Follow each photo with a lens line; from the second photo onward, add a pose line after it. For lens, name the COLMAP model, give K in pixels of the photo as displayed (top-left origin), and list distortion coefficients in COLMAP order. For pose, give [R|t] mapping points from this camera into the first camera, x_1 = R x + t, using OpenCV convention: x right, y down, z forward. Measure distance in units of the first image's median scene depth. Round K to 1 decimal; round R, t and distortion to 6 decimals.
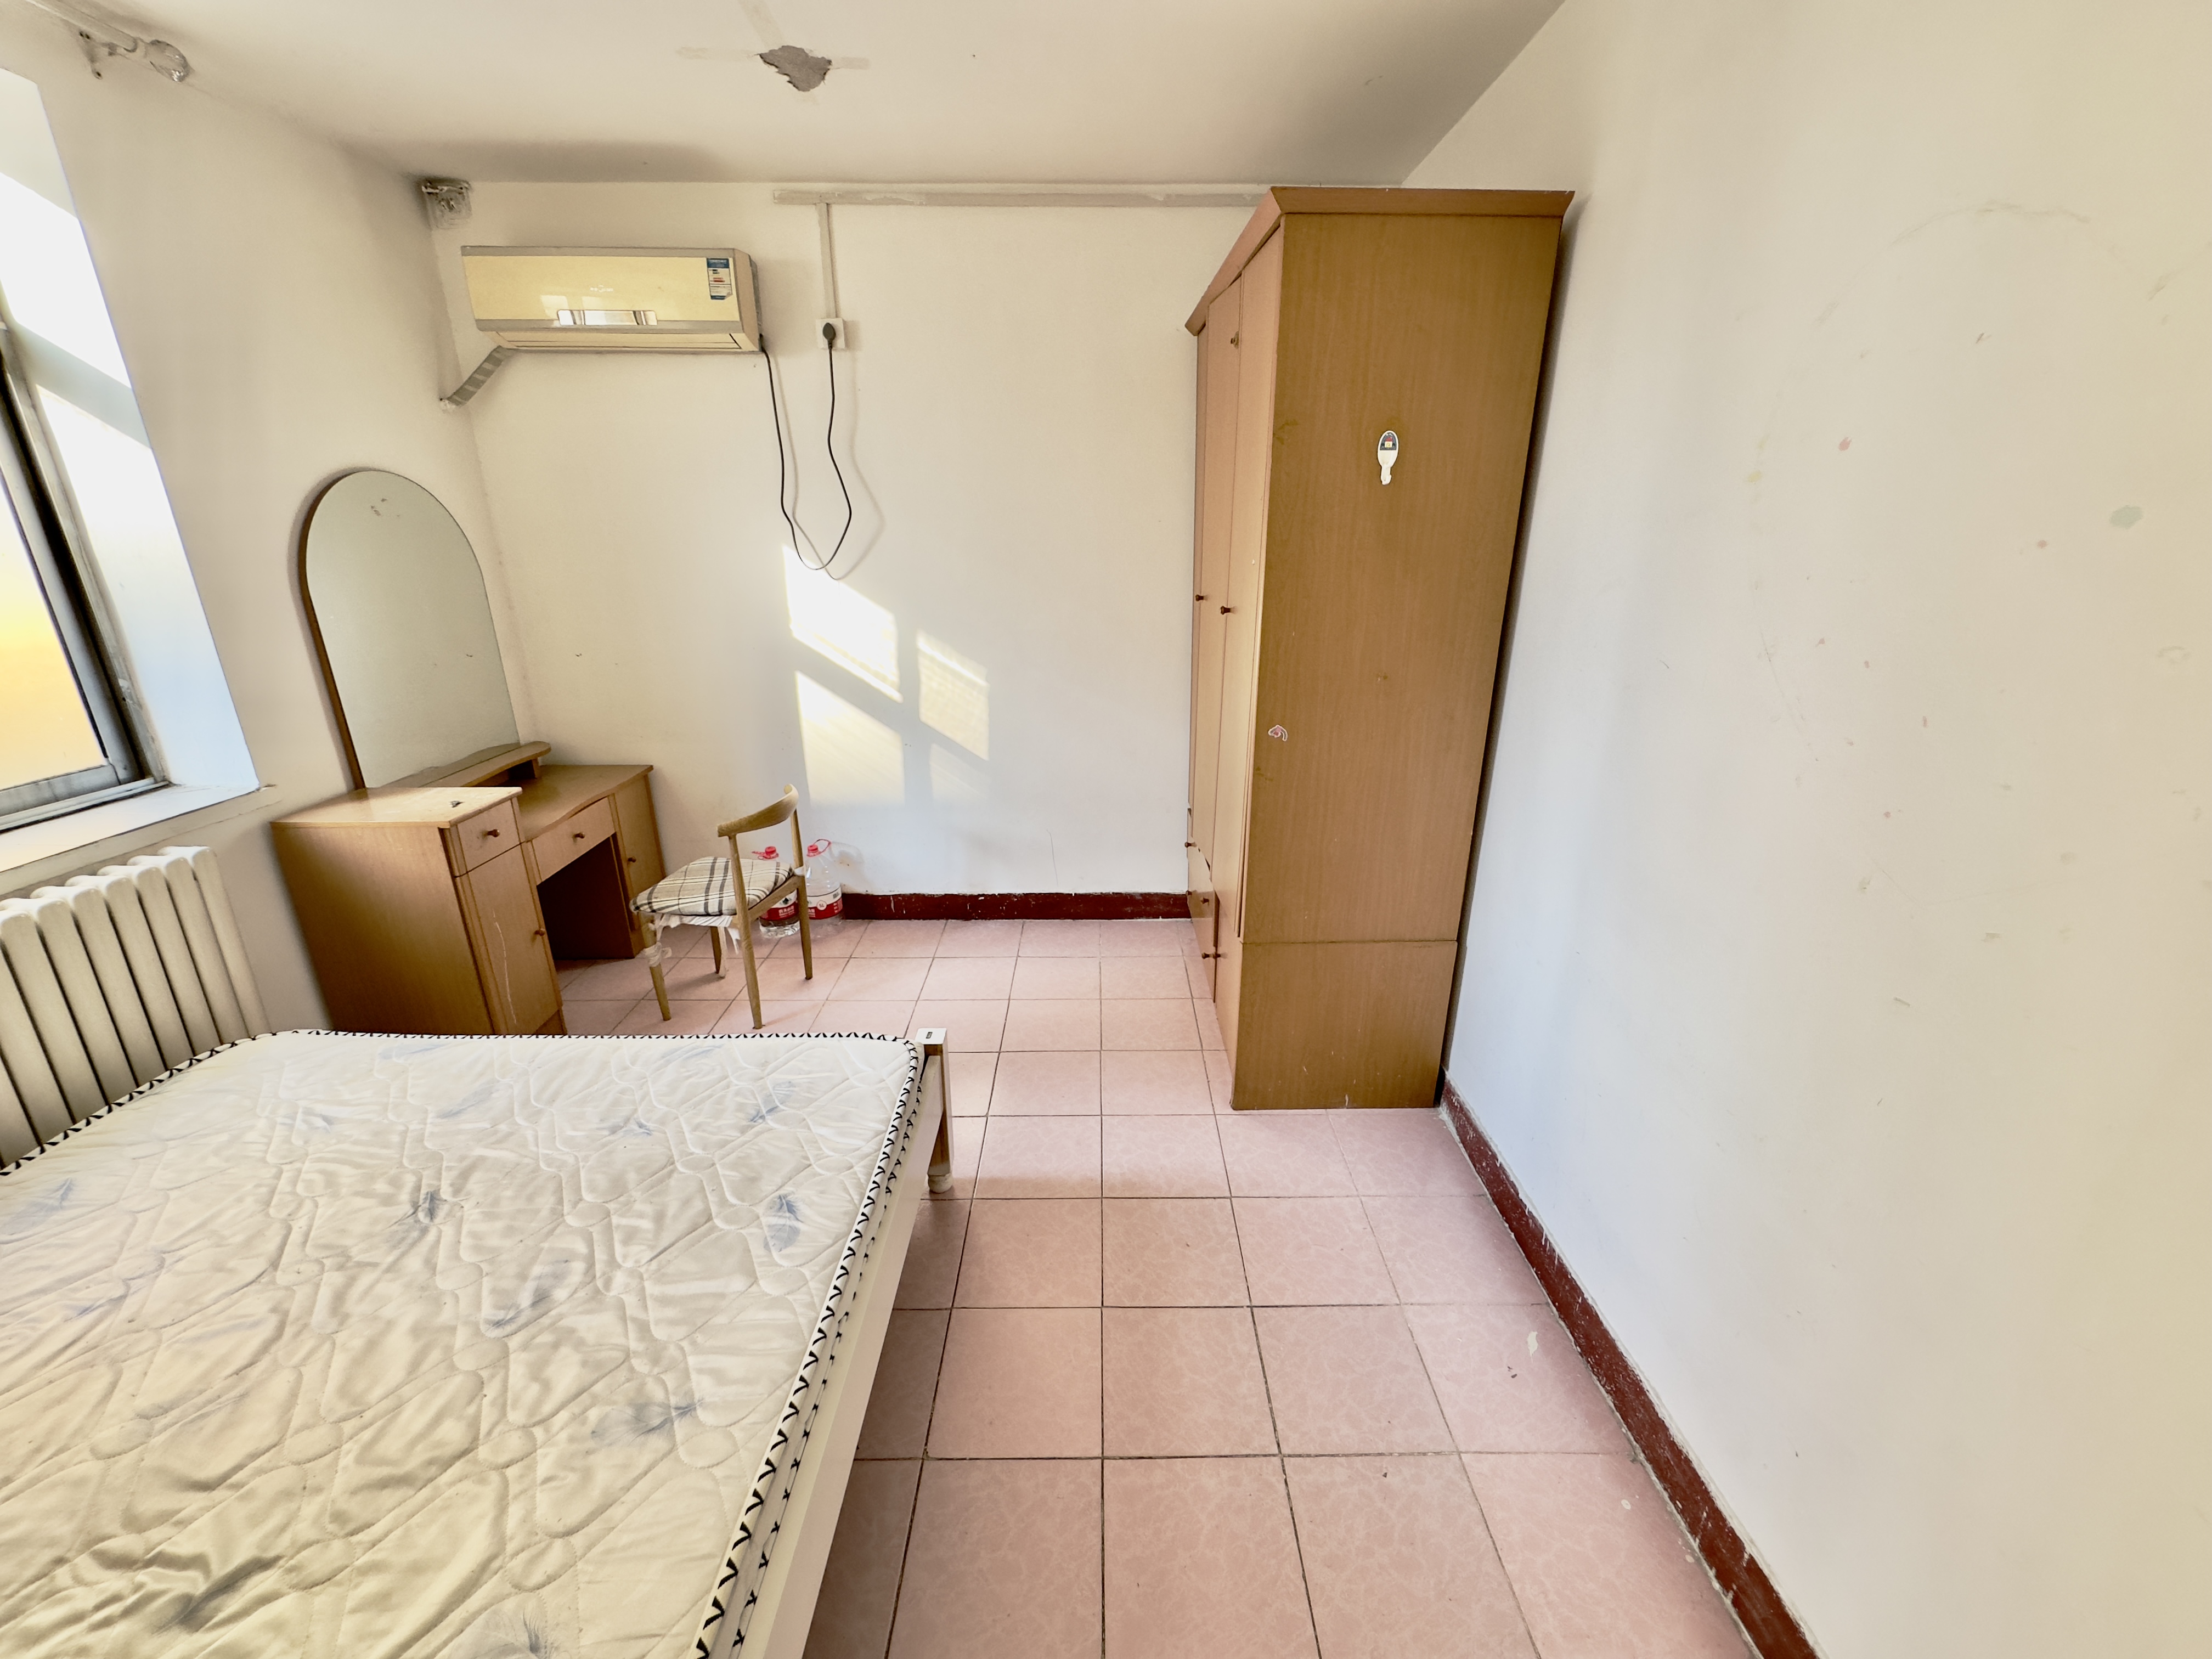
lens RADIAL K [[882.7, 0, 1106.0], [0, 882.7, 829.5], [0, 0, 1]] dist [-0.003463, 0.000376]
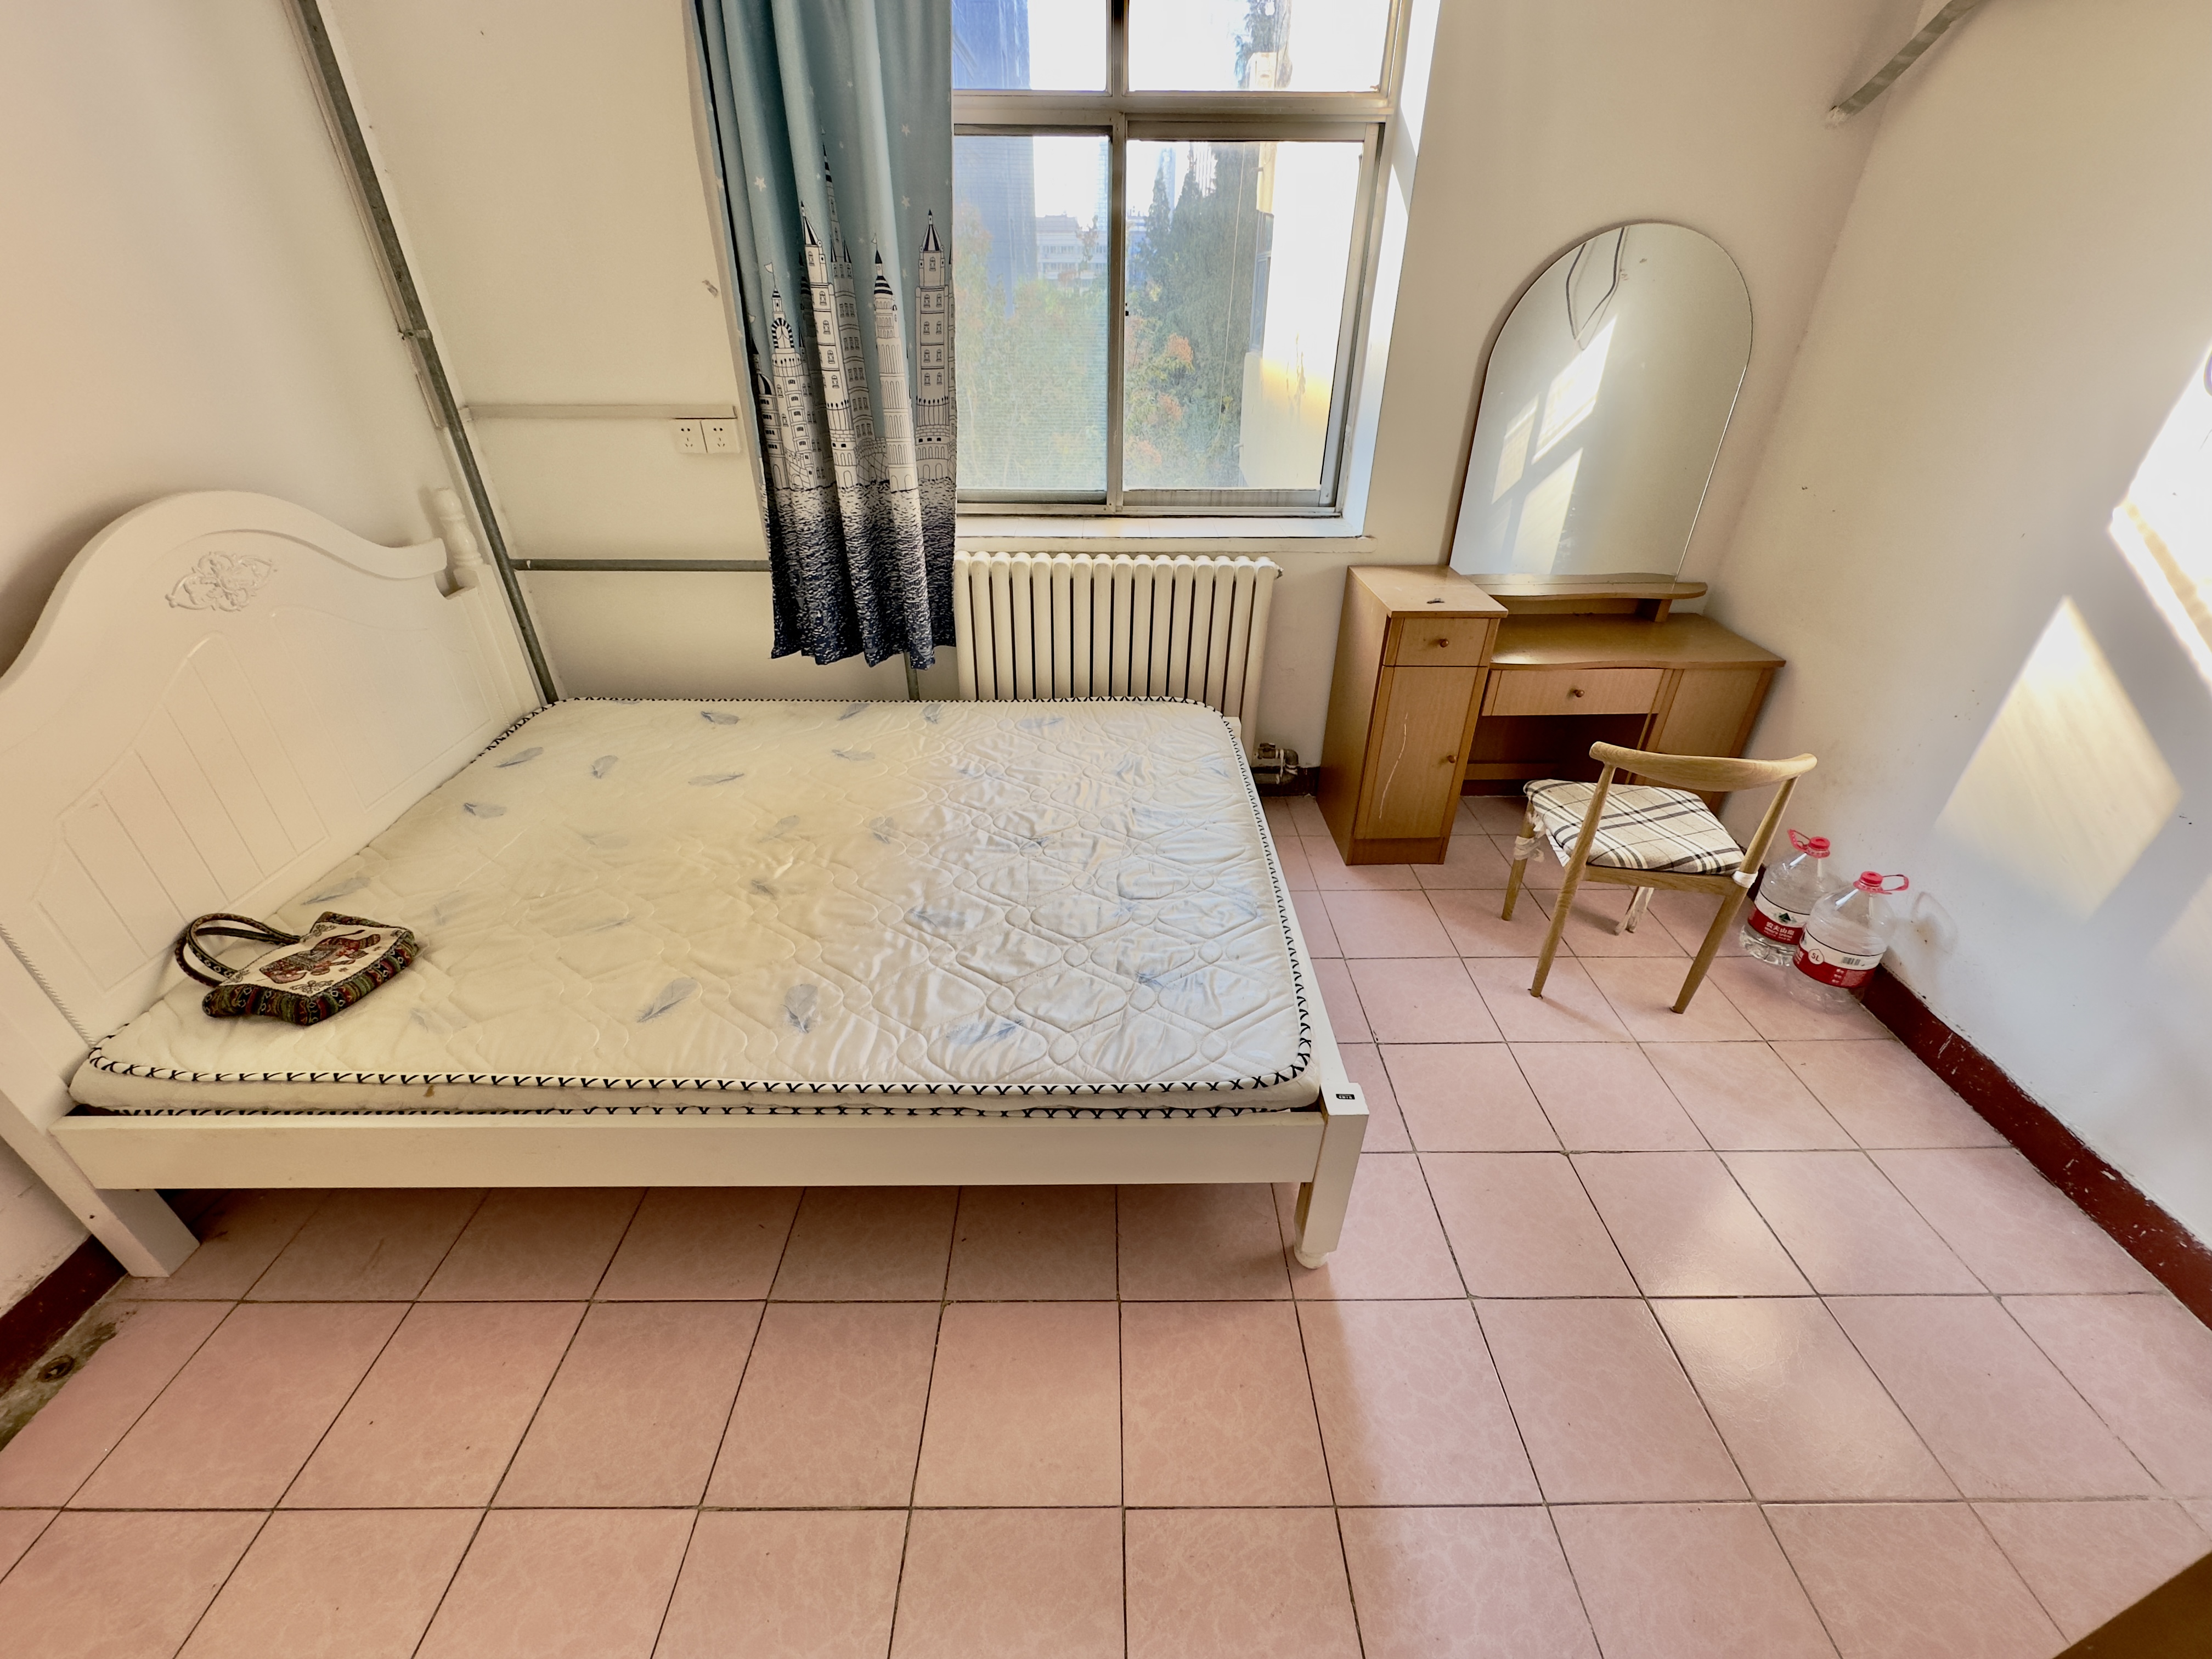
lens RADIAL K [[882.7, 0, 1106.0], [0, 882.7, 829.5], [0, 0, 1]] dist [-0.003463, 0.000376]
pose [[-0.004346, 0.517468, -0.855691, 0.188184], [-0.327877, 0.807658, 0.490087, -0.141583], [0.944711, 0.282691, 0.166155, 0.421414]]
